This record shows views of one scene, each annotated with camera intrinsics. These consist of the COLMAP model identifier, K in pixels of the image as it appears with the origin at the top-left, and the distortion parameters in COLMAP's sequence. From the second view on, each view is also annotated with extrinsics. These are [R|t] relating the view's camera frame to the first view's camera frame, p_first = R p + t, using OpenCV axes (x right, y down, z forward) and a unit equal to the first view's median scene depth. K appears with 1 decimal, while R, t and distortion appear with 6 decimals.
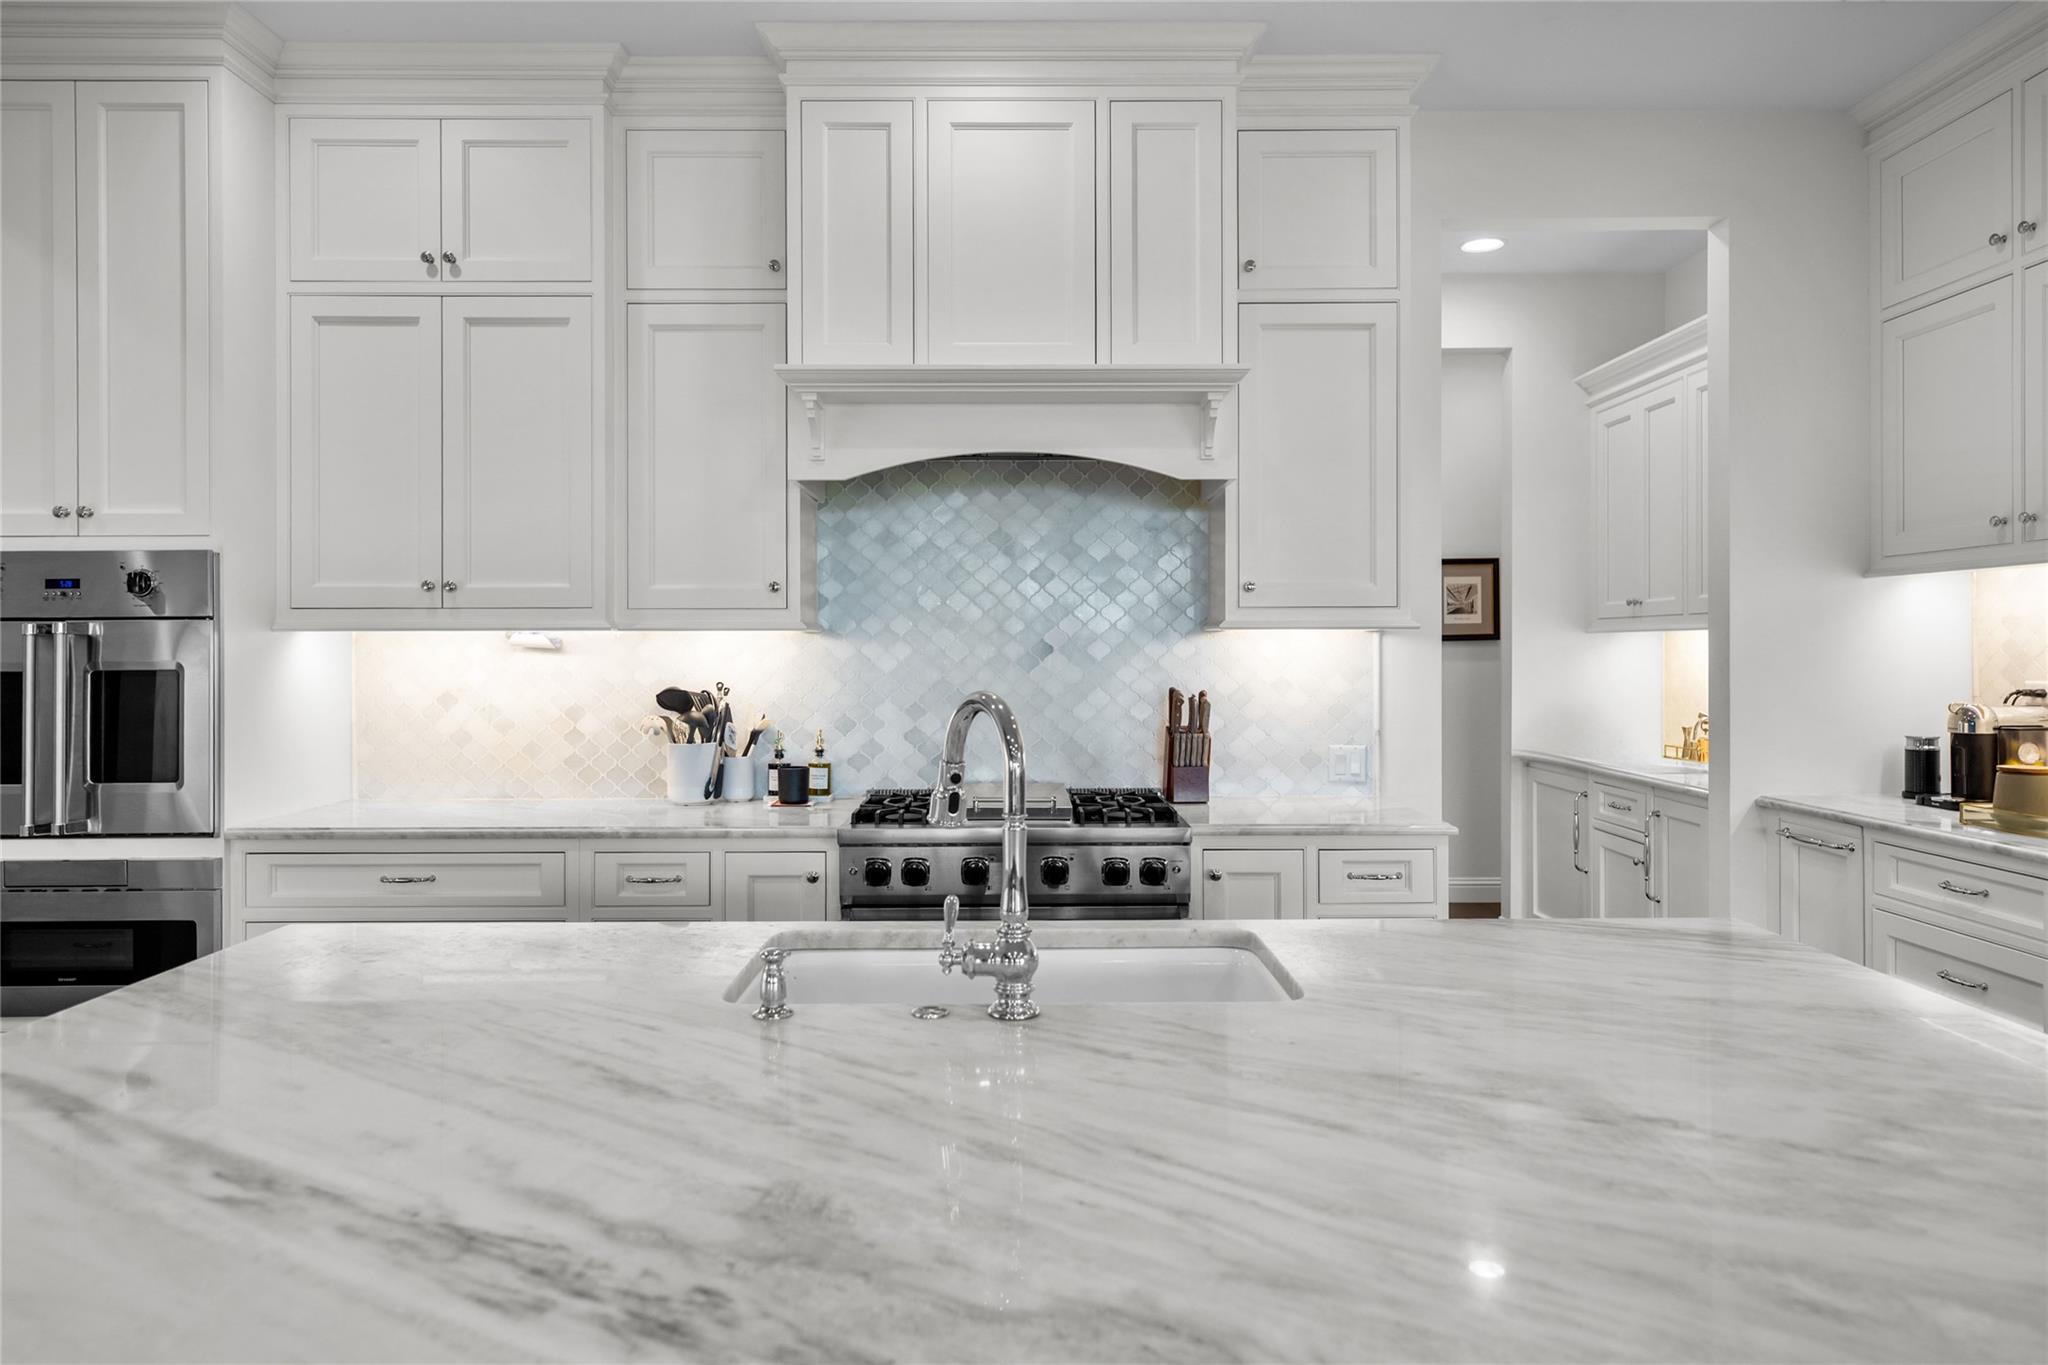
lens RADIAL K [[1298.2, 0, 1008.2], [0, 1298.2, 655.5], [0, 0, 1]] dist [0.013484, 0.000866]
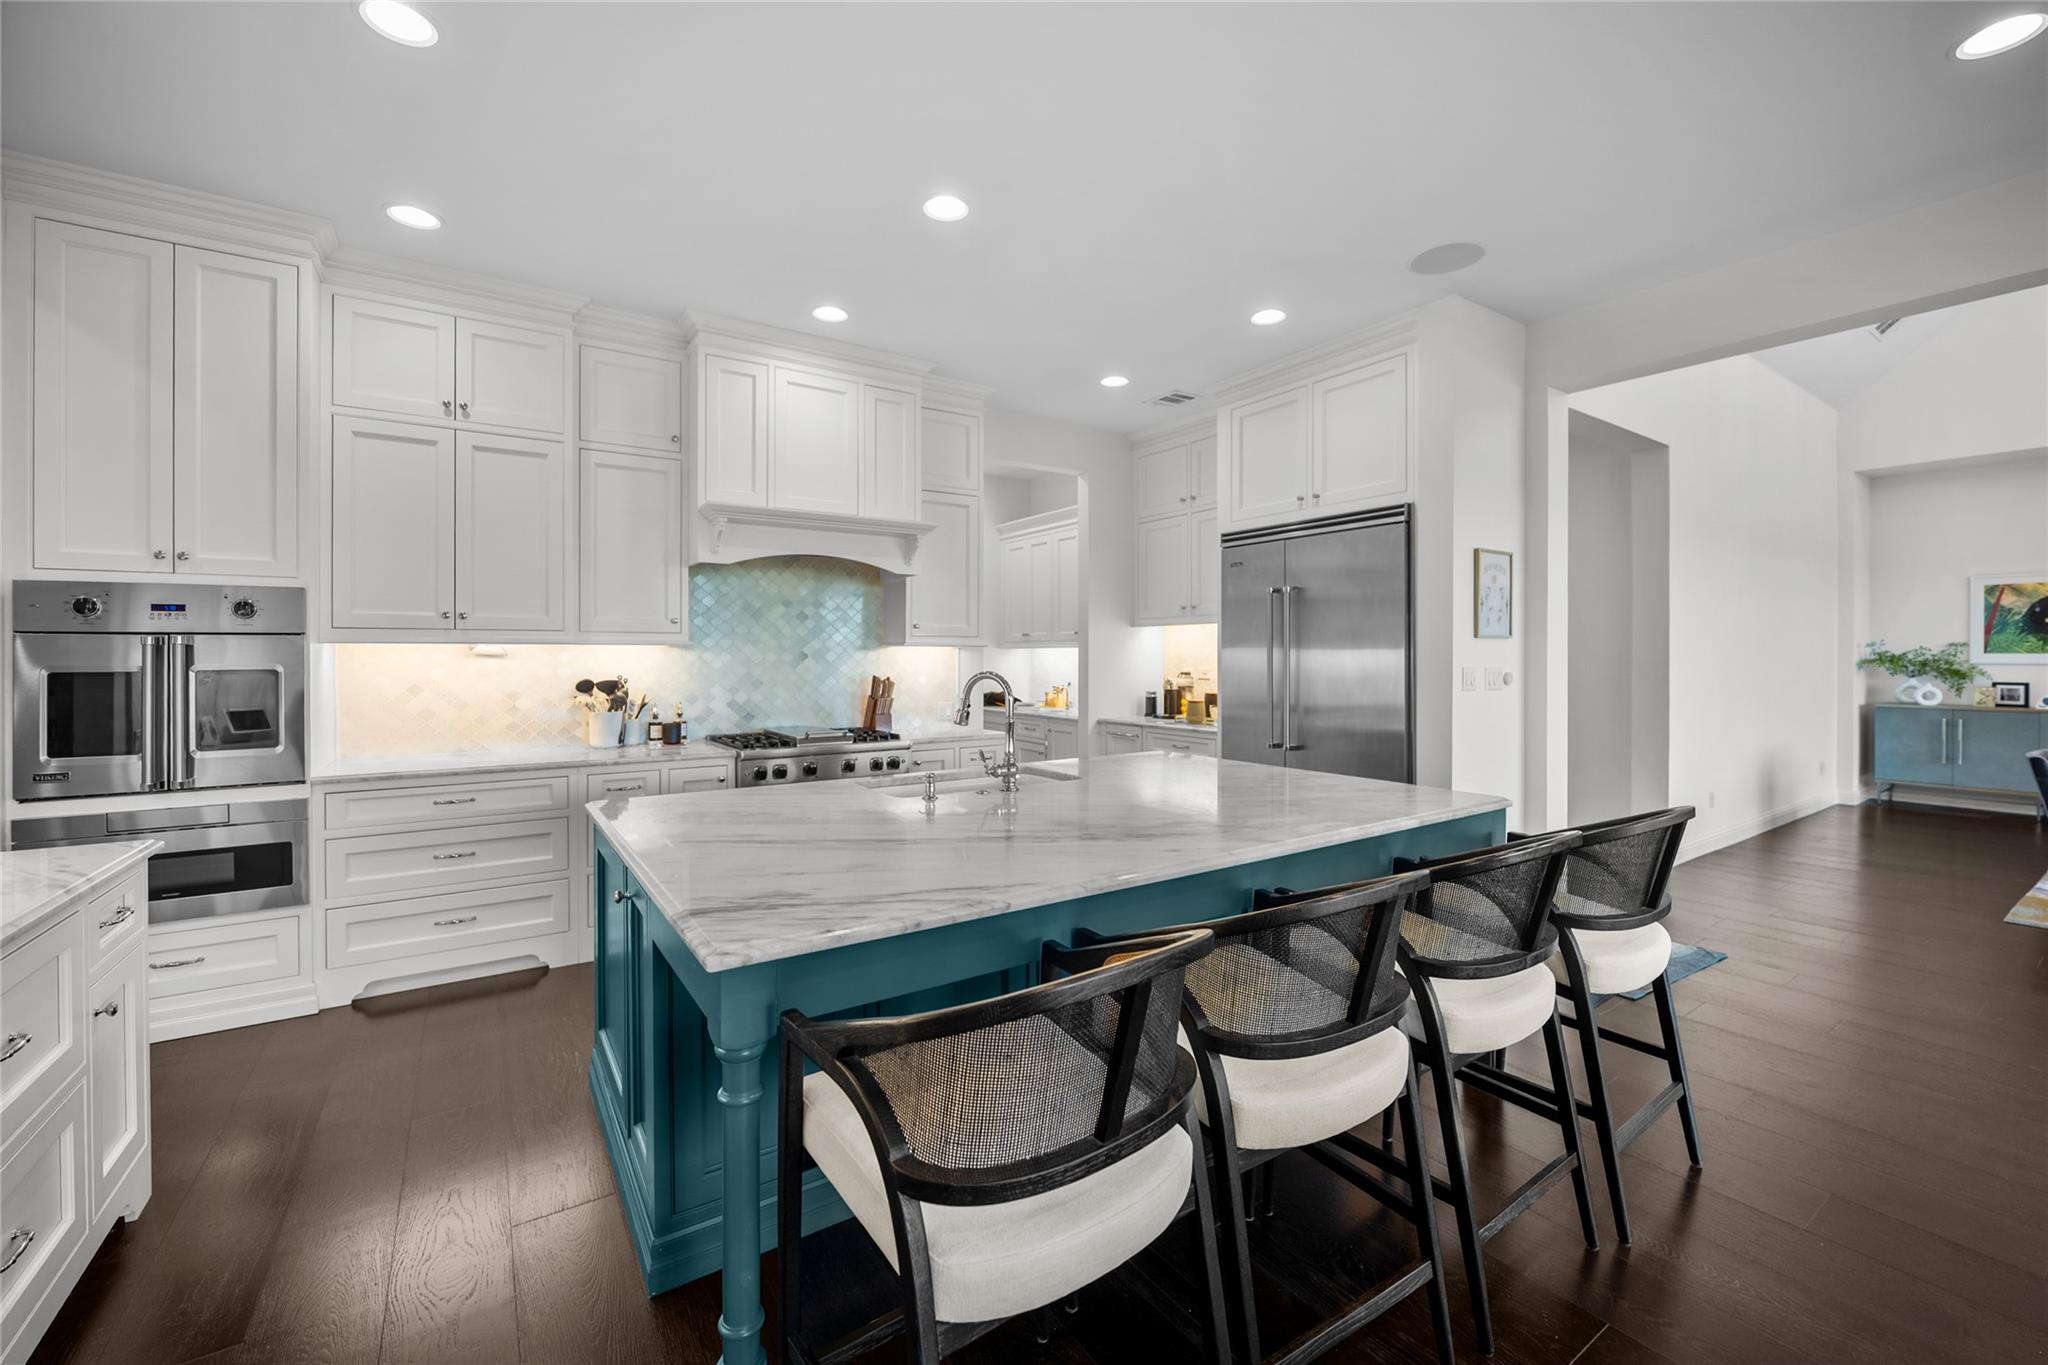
lens RADIAL K [[838.0, 0, 1022.6], [0, 838.0, 670.7], [0, 0, 1]] dist [0.000131, 0.000238]
pose [[0.833792, -0.008451, 0.552014, -0.396845], [0.002225, 0.999926, 0.011948, 0.002596], [-0.552074, -0.008734, 0.833750, -0.201822]]
